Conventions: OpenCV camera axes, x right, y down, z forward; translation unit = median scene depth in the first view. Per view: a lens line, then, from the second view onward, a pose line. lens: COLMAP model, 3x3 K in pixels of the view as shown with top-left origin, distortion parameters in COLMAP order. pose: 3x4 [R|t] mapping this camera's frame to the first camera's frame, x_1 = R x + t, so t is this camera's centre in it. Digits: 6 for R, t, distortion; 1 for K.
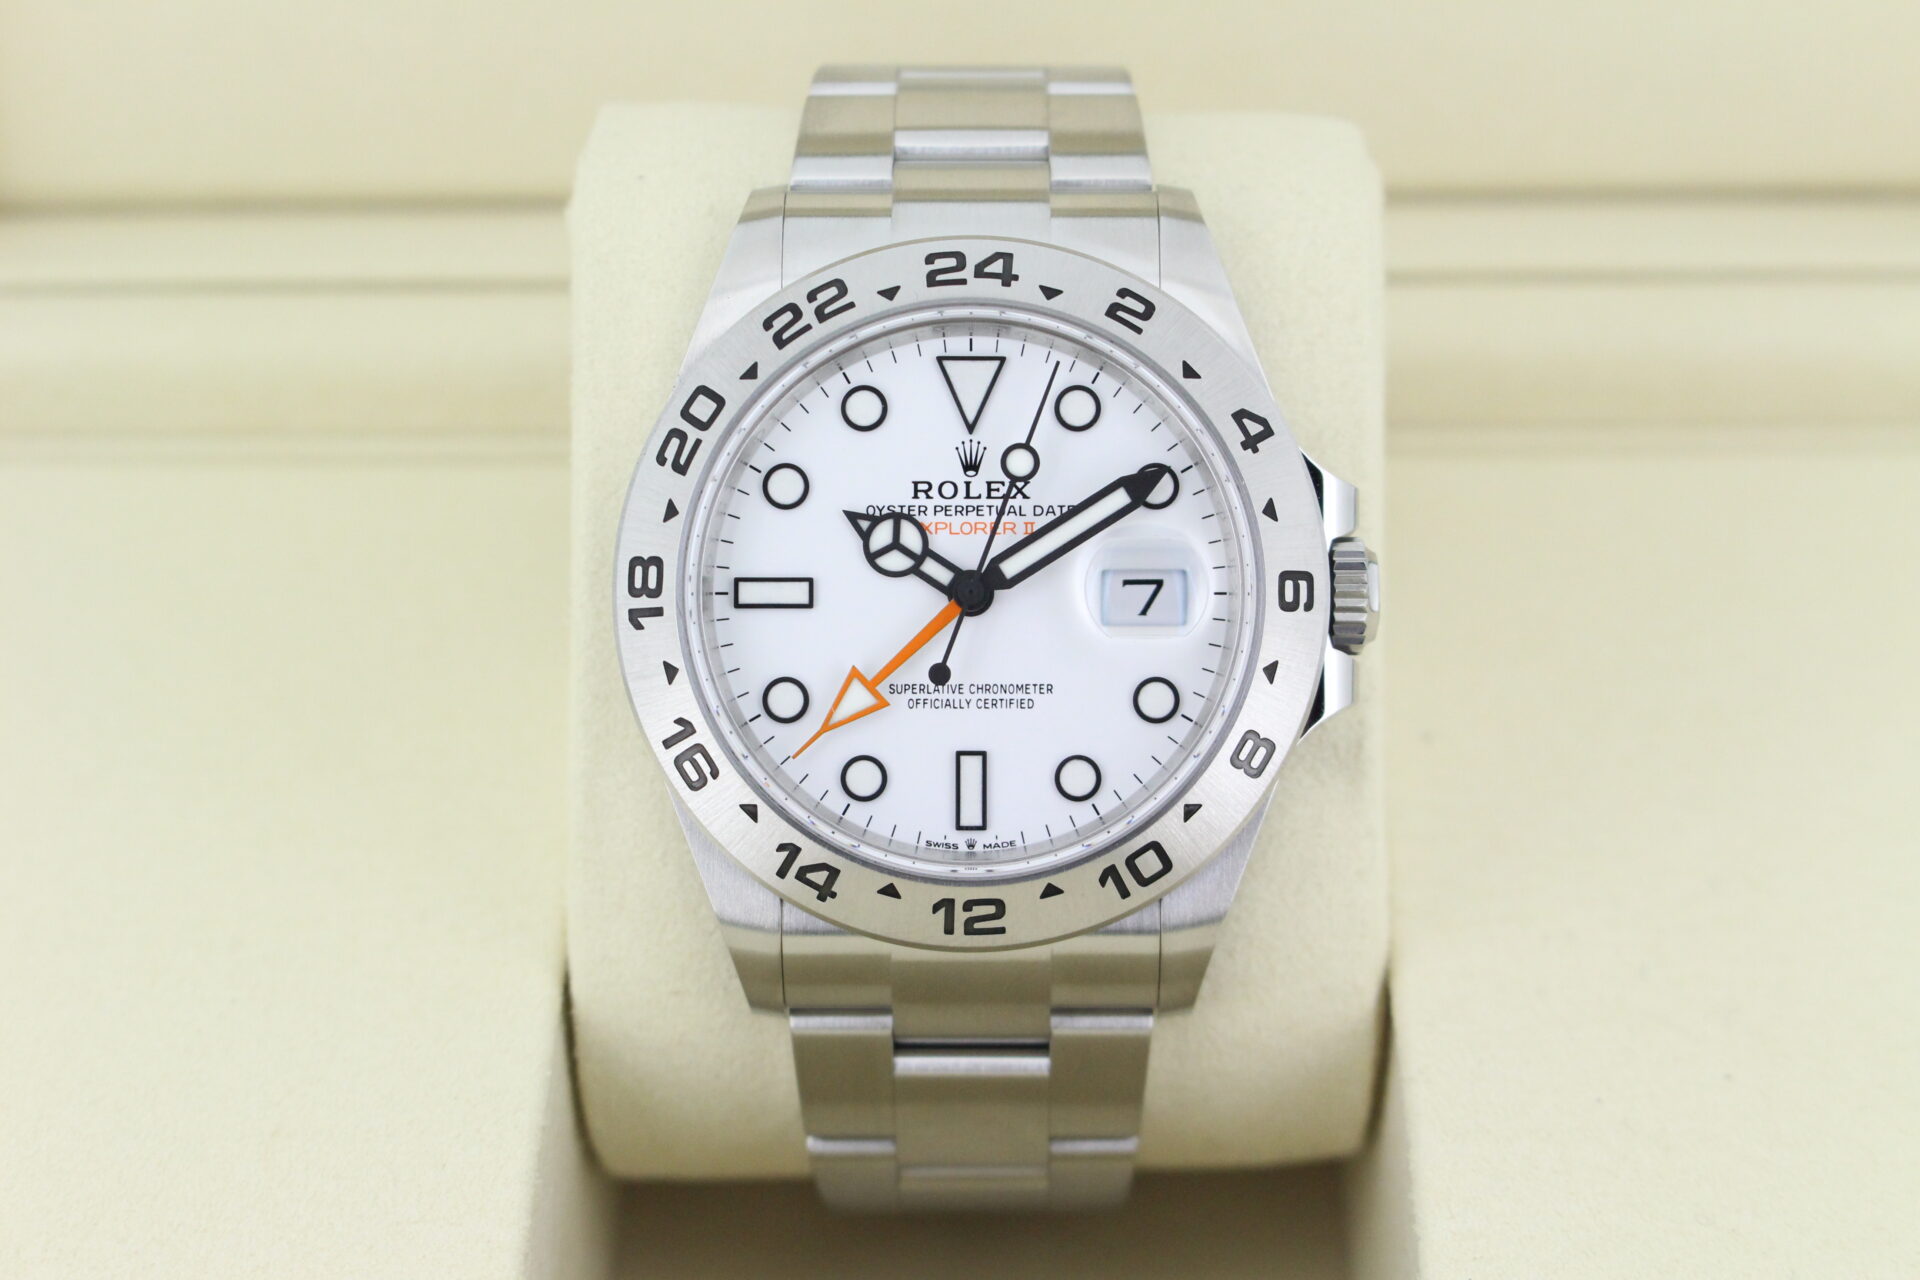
lens RADIAL K [[3861.0, 0, 960.0], [0, 3861.0, 640.0], [0, 0, 1]] dist [0.027851, 0.010875]
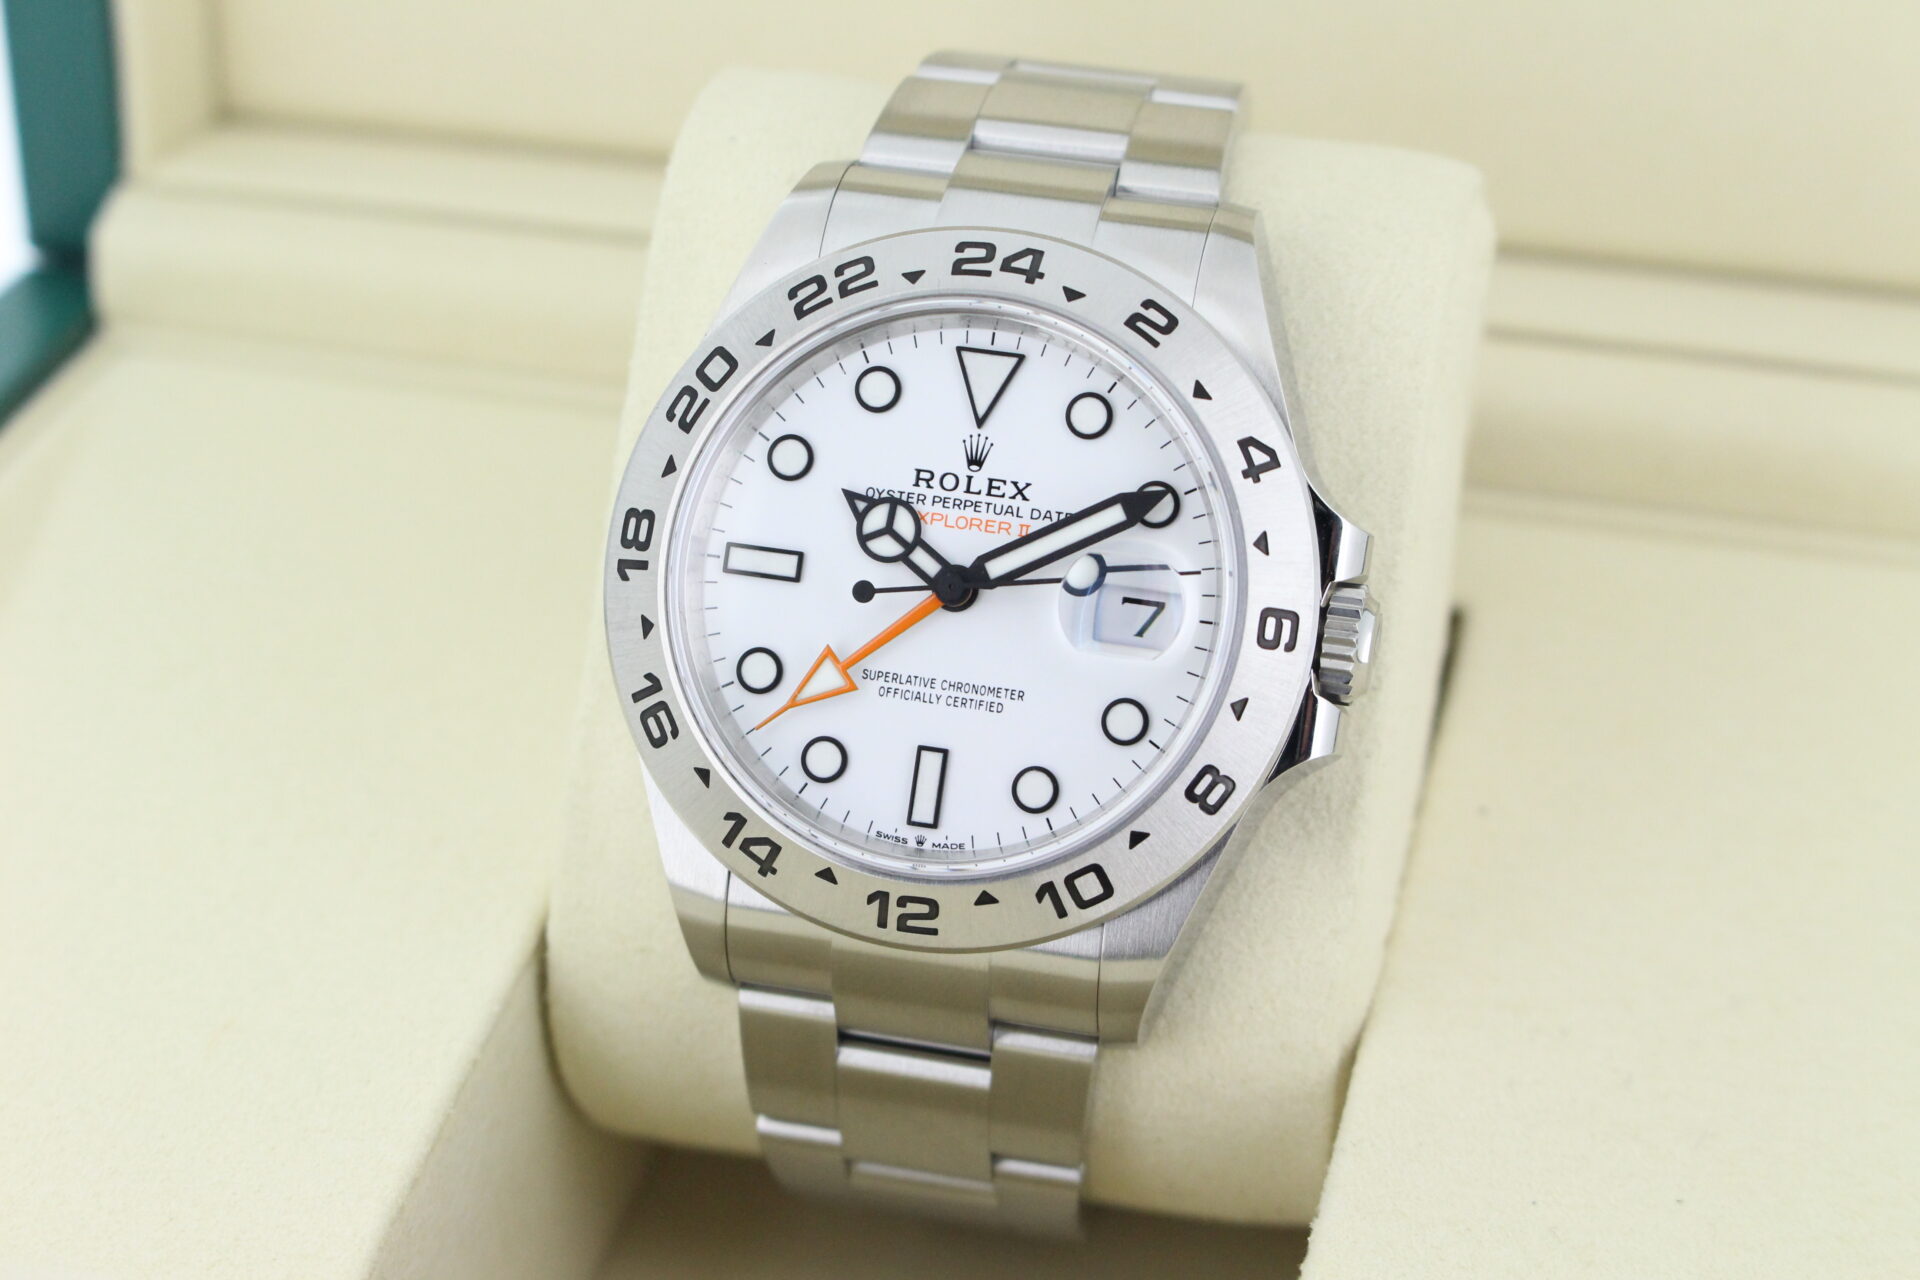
lens RADIAL K [[3861.0, 0, 960.0], [0, 3861.0, 640.0], [0, 0, 1]] dist [0.027851, 0.010875]
pose [[0.973650, 0.133316, -0.185019, 0.187757], [-0.135560, 0.990769, 0.000529, 0.000245], [0.183381, 0.024566, 0.982735, 0.033411]]
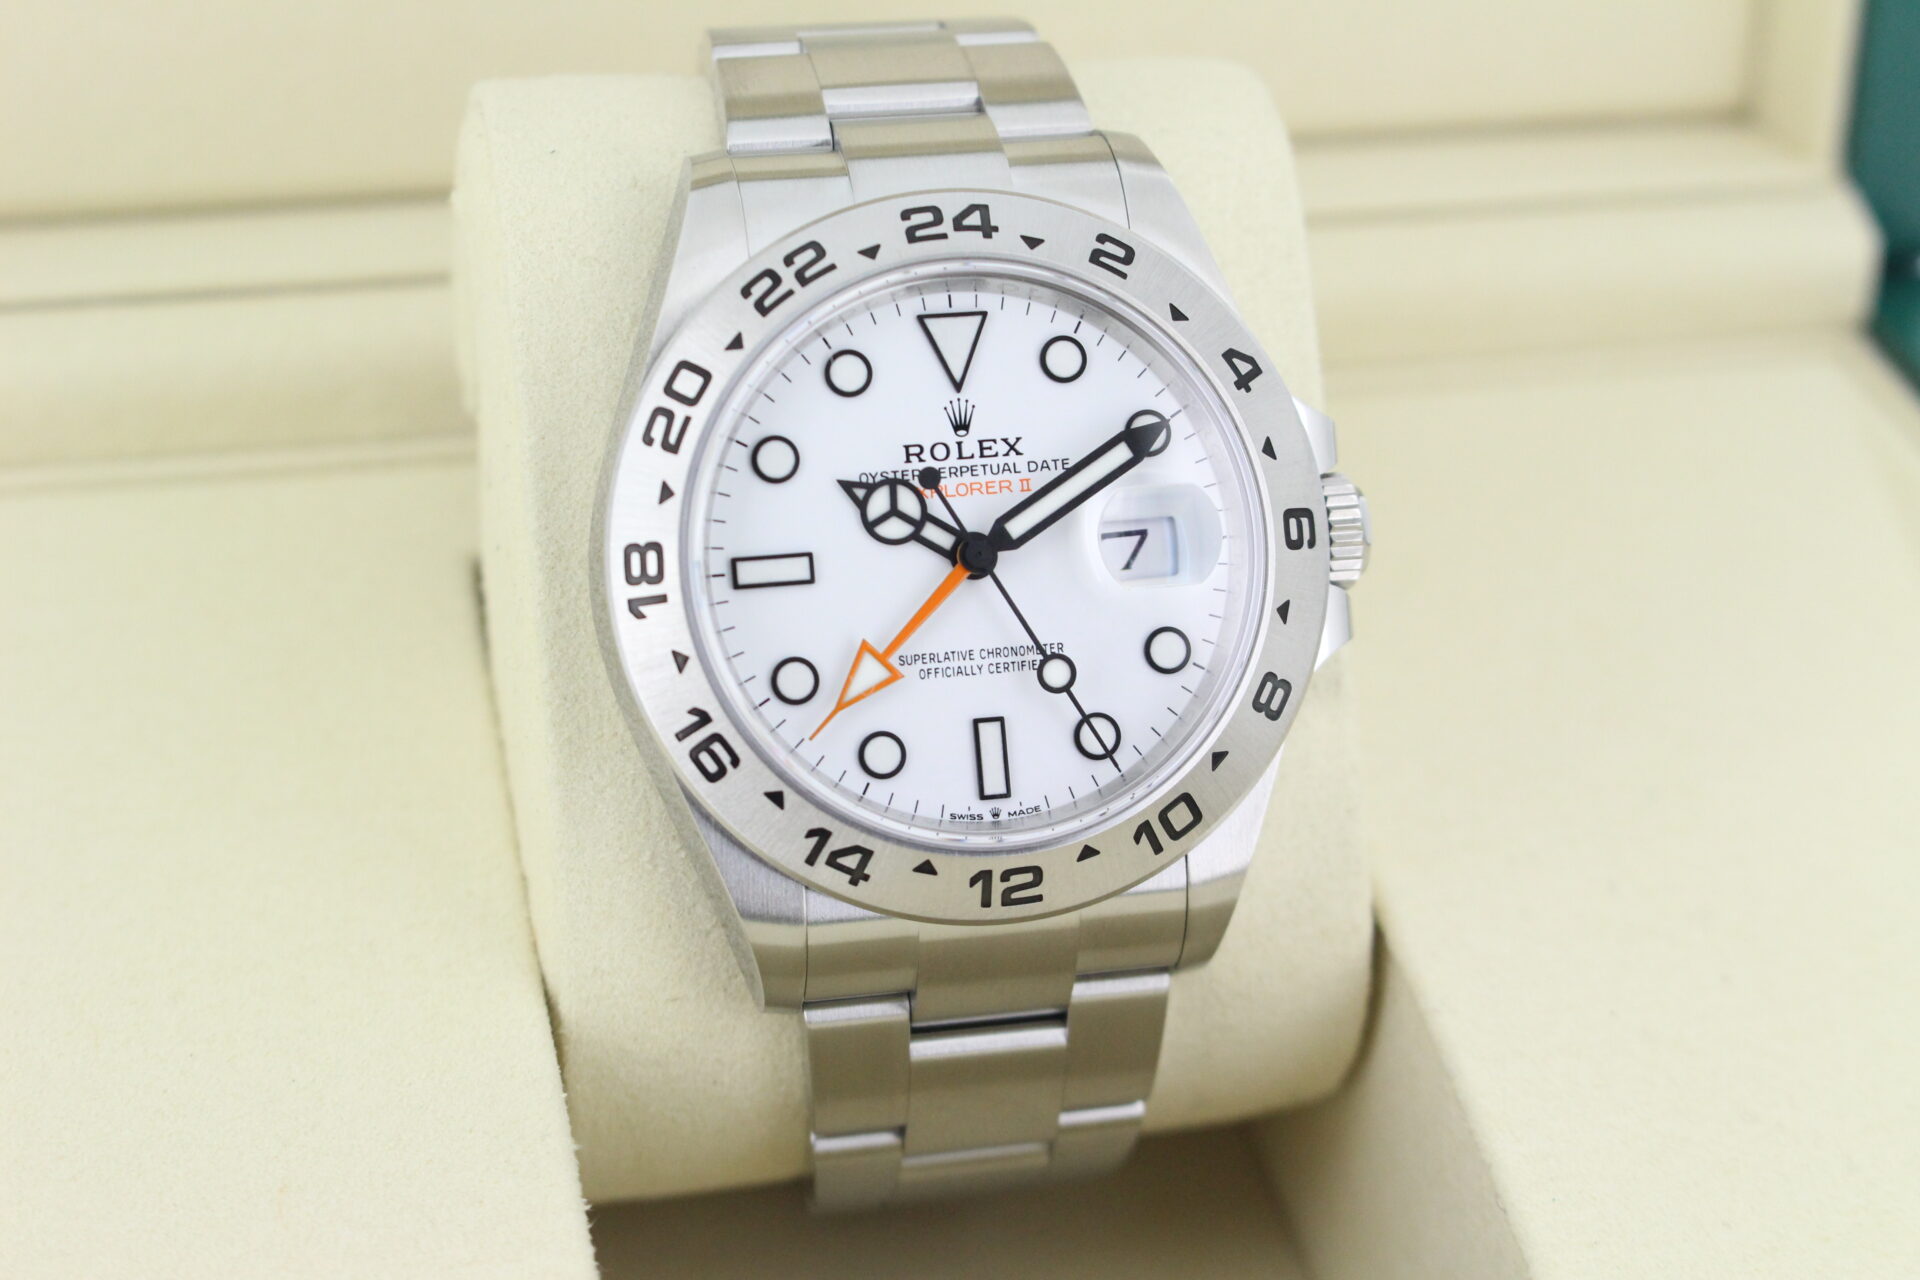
lens RADIAL K [[3861.0, 0, 960.0], [0, 3861.0, 640.0], [0, 0, 1]] dist [0.027851, 0.010875]
pose [[0.974853, -0.078729, 0.208478, -0.204725], [0.080399, 0.996763, 0.000467, 0.008258], [-0.207840, 0.016306, 0.978027, 0.051416]]
